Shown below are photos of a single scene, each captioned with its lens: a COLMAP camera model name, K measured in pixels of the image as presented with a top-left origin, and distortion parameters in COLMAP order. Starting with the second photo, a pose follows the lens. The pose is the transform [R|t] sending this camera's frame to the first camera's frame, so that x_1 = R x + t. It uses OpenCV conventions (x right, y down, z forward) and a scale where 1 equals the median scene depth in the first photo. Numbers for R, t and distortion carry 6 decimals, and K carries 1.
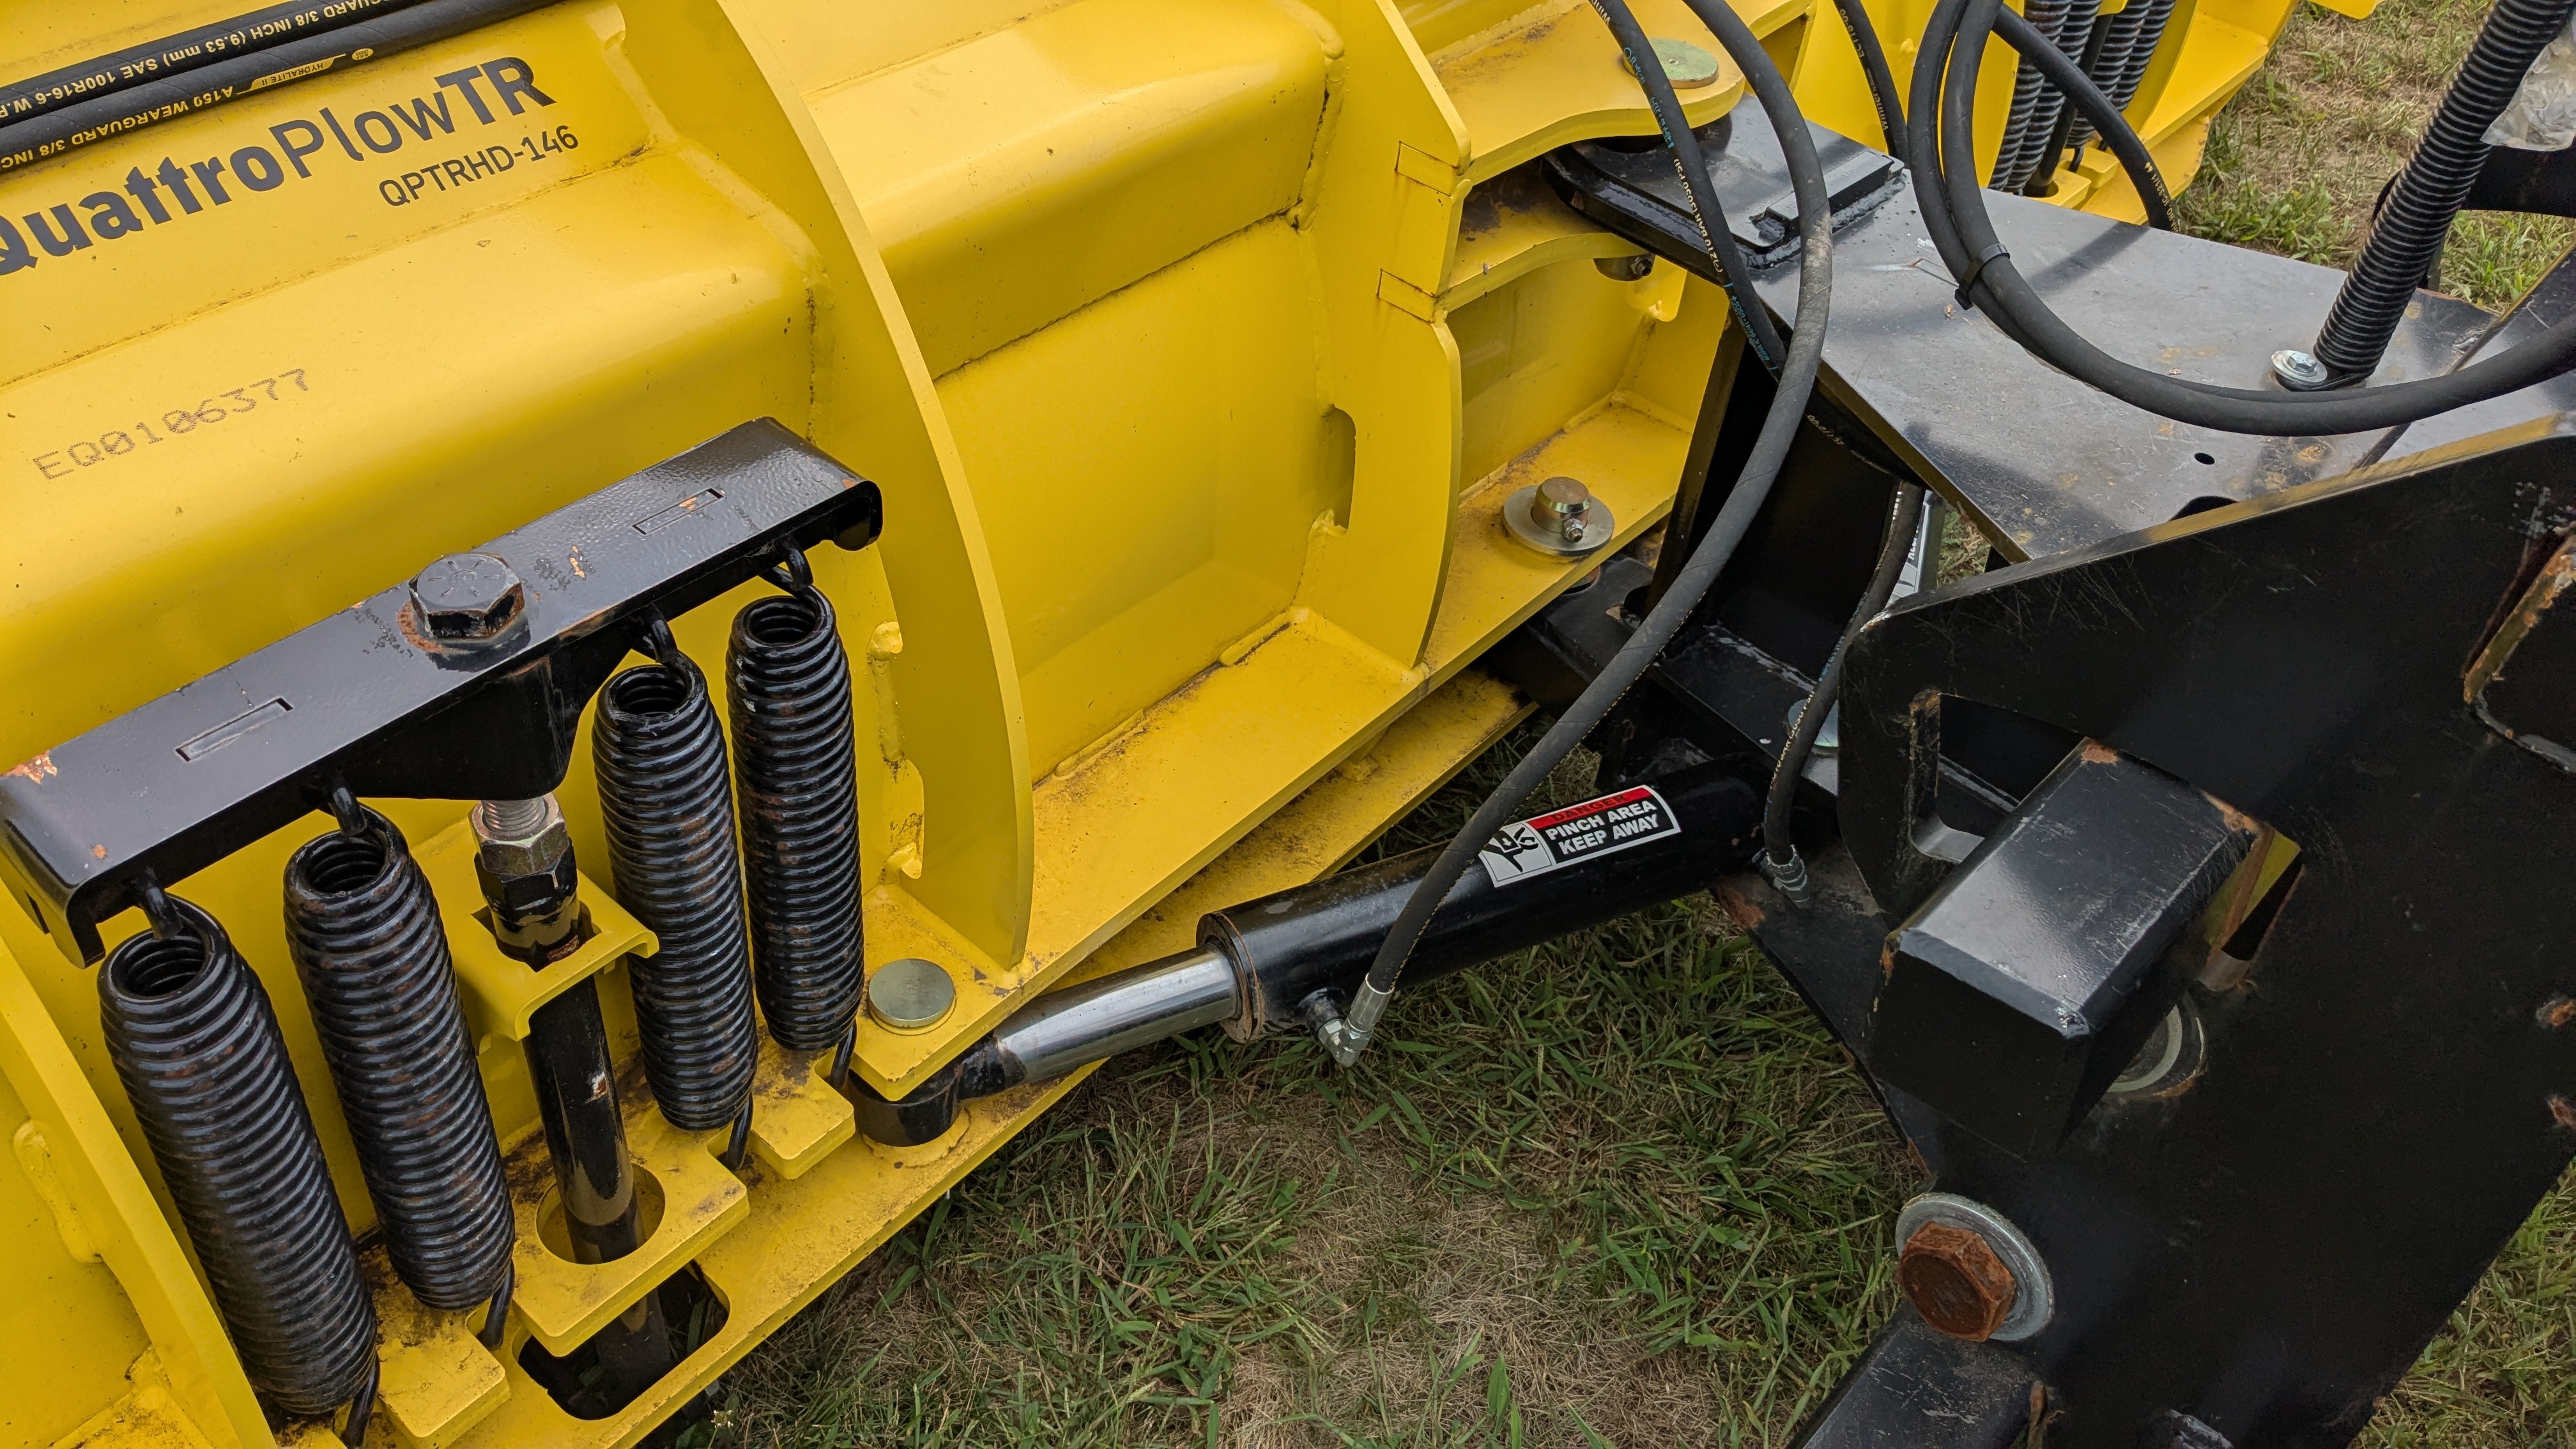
lens RADIAL K [[2089.5, 0, 1286.9], [0, 2089.5, 727.7], [0, 0, 1]] dist [0.013394, -0.005557]
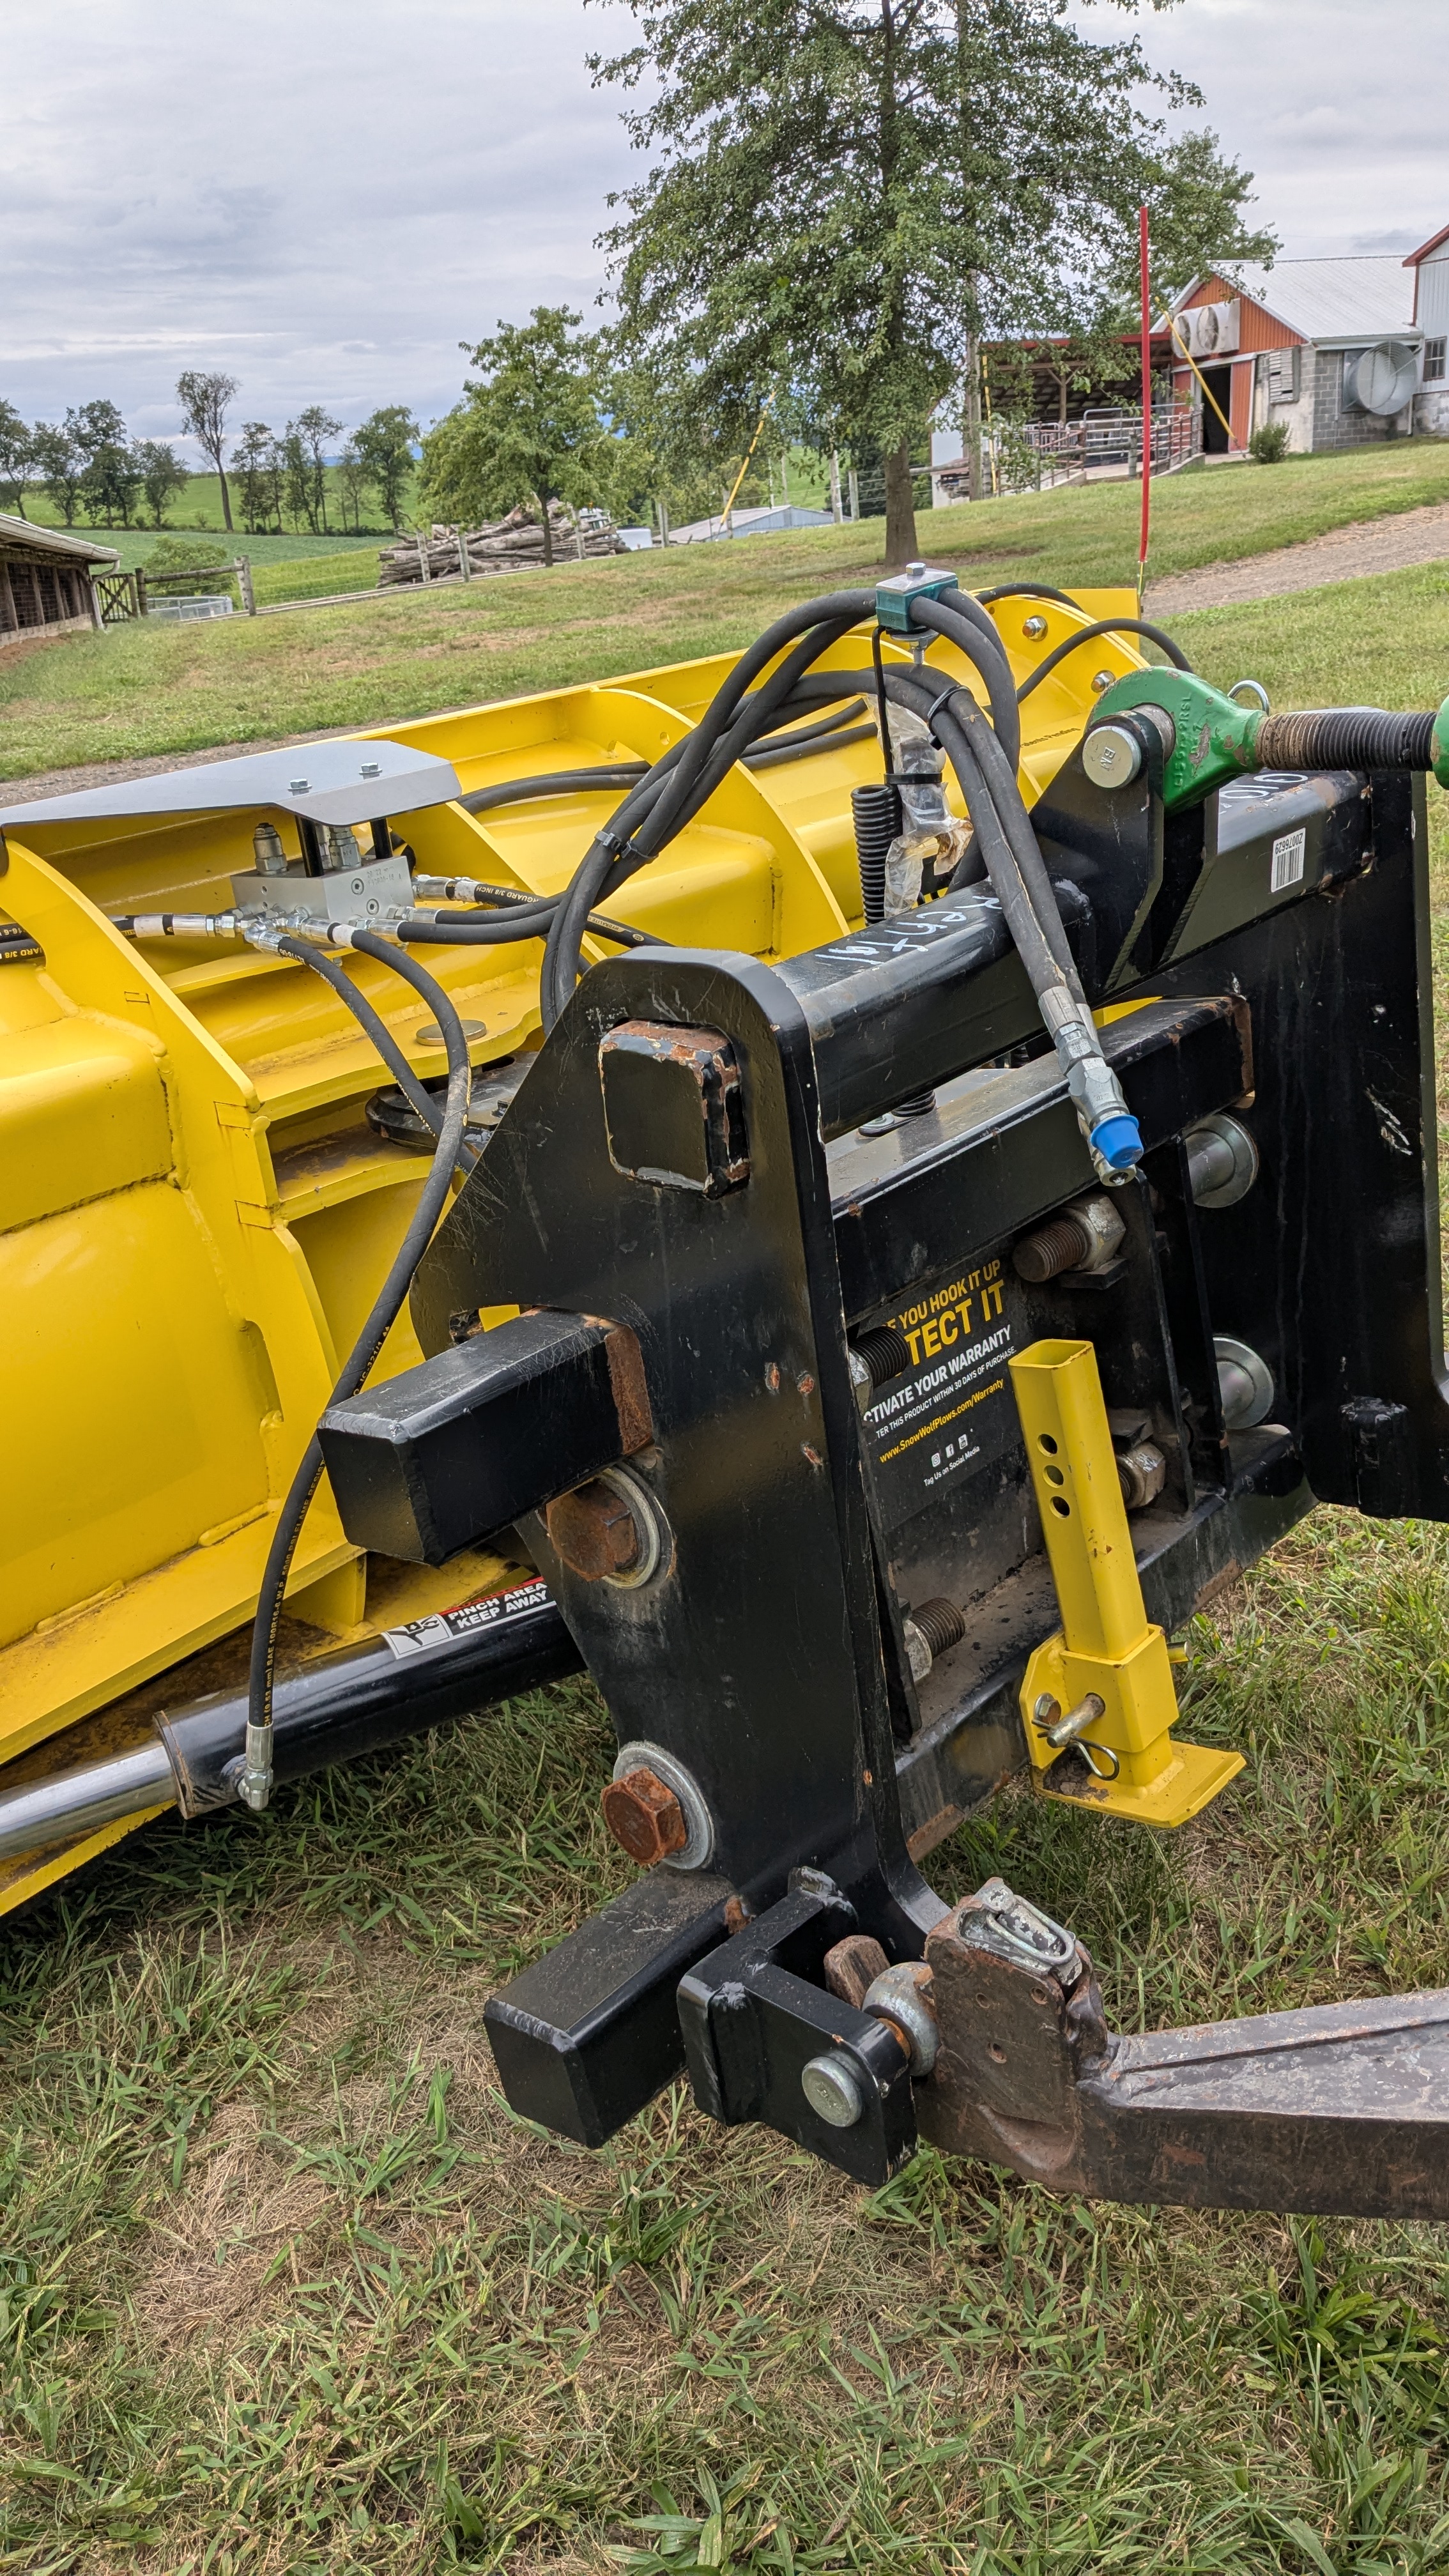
lens RADIAL K [[2089.5, 0, 724.6], [0, 2089.5, 1280.2], [0, 0, 1]] dist [0.013394, -0.005557]
pose [[0.979563, -0.192536, -0.058196, 0.393080], [0.159897, 0.920934, -0.355406, 0.330667], [0.122023, 0.338837, 0.932899, -0.181426]]
